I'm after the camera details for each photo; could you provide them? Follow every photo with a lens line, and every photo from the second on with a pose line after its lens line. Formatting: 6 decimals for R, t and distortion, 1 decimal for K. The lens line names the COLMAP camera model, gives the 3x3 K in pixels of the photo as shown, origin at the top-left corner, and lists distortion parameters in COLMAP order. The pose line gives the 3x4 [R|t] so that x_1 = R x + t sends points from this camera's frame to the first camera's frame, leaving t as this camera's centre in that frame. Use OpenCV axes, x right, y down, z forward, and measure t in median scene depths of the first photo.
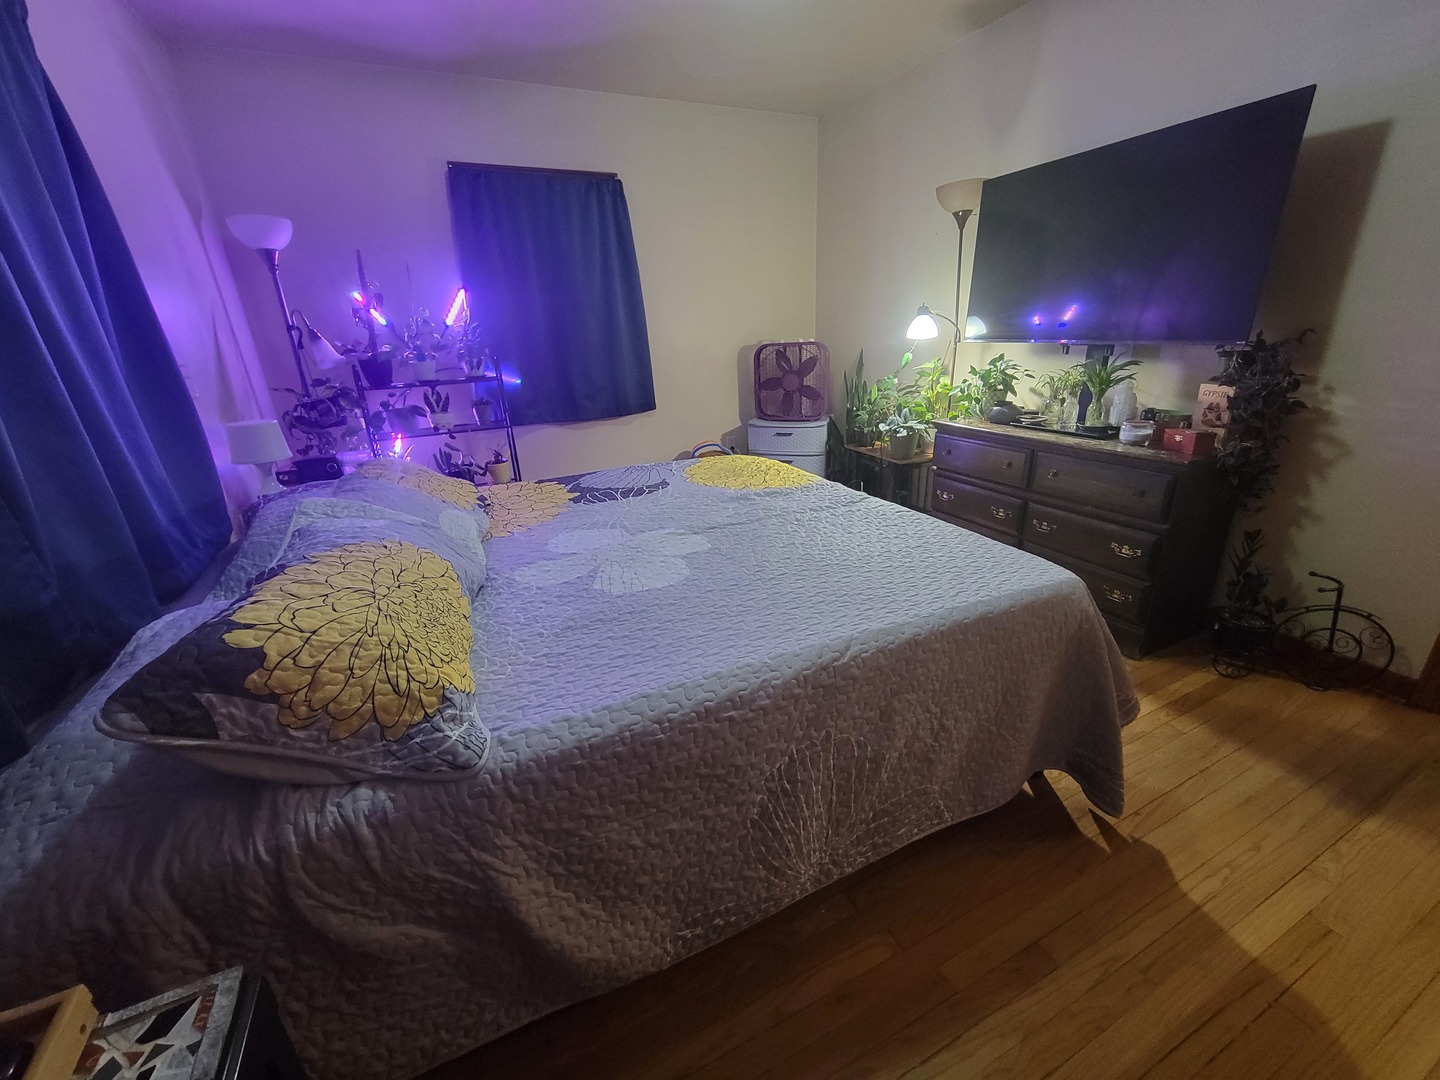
lens RADIAL K [[591.3, 0, 724.0], [0, 591.3, 549.9], [0, 0, 1]] dist [0.000889, 0.000179]
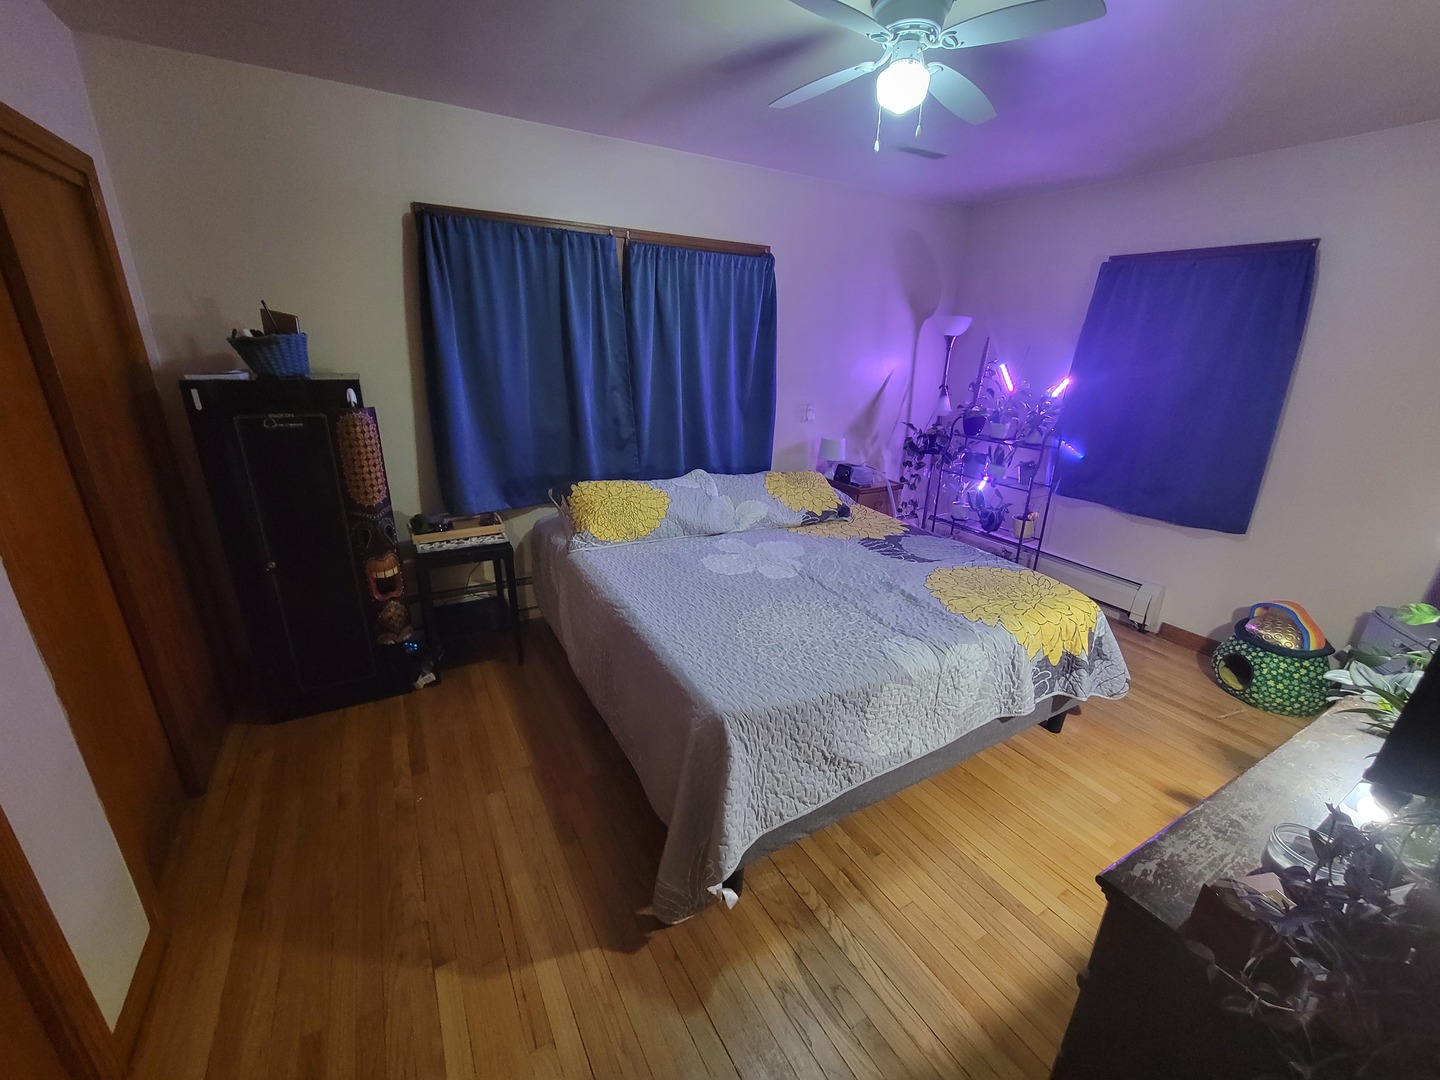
lens RADIAL K [[589.4, 0, 731.1], [0, 589.4, 551.5], [0, 0, 1]] dist [-0.001919, -0.000119]
pose [[0.077621, 0.374728, -0.923880, 0.917324], [-0.390708, 0.863986, 0.317609, -0.345718], [0.917236, 0.336314, 0.213473, 0.420138]]
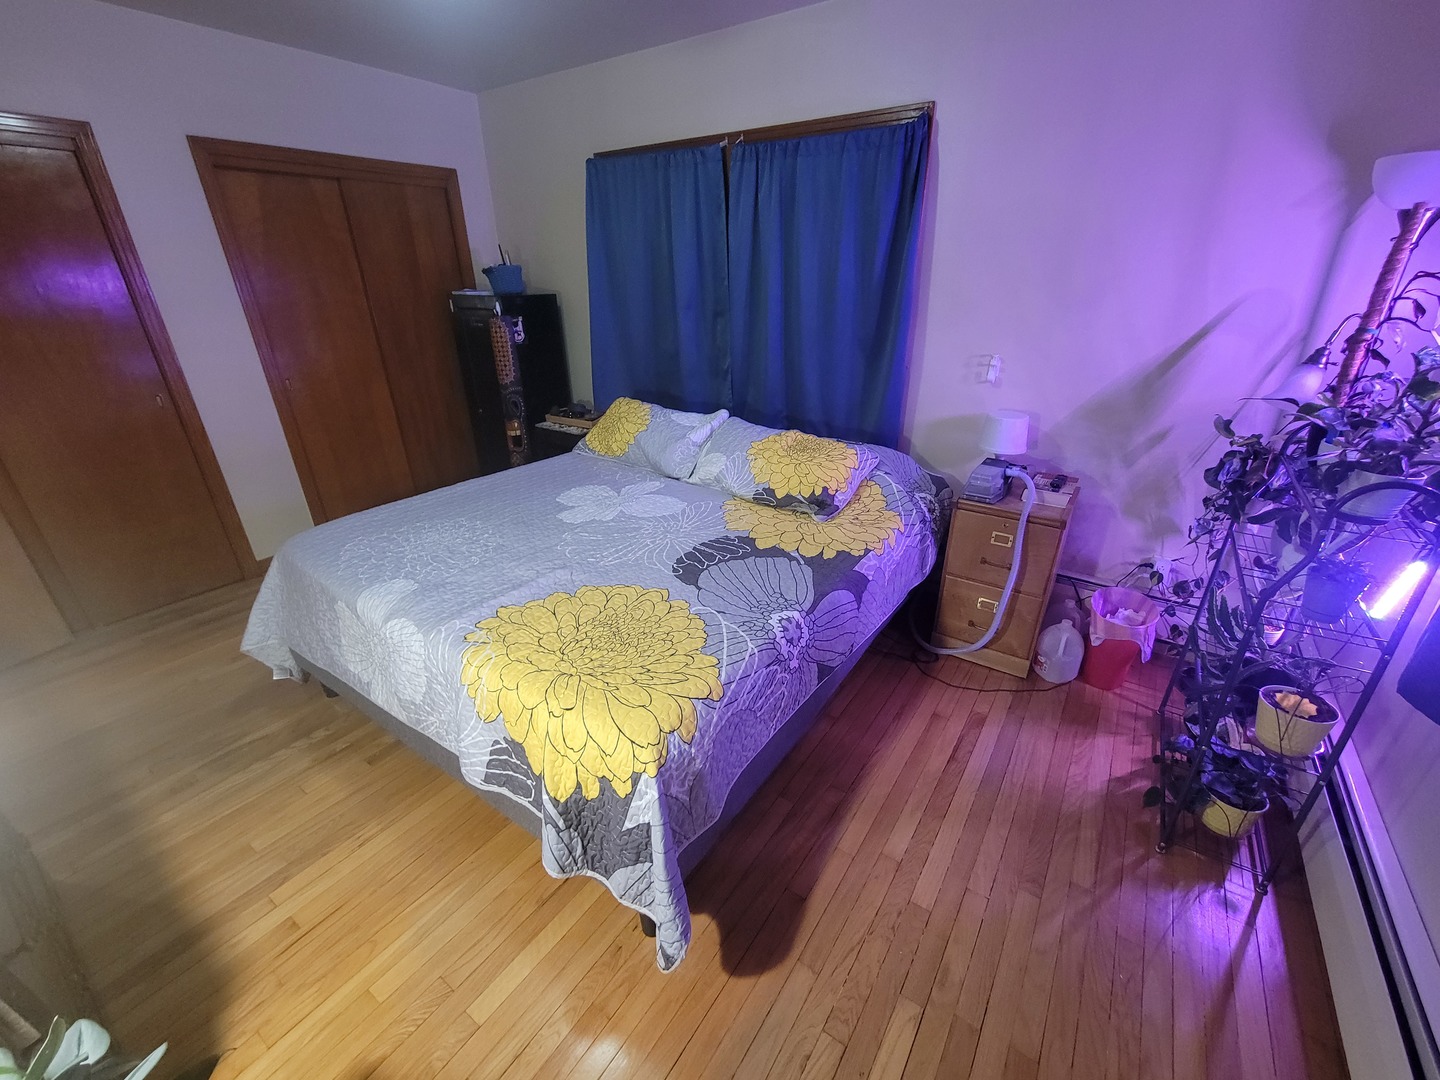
lens RADIAL K [[589.4, 0, 731.1], [0, 589.4, 551.5], [0, 0, 1]] dist [-0.001919, -0.000119]
pose [[-0.867039, 0.249267, -0.431404, 0.169079], [-0.144768, 0.702462, 0.696842, -0.682481], [0.476745, 0.666643, -0.572976, 1.458840]]
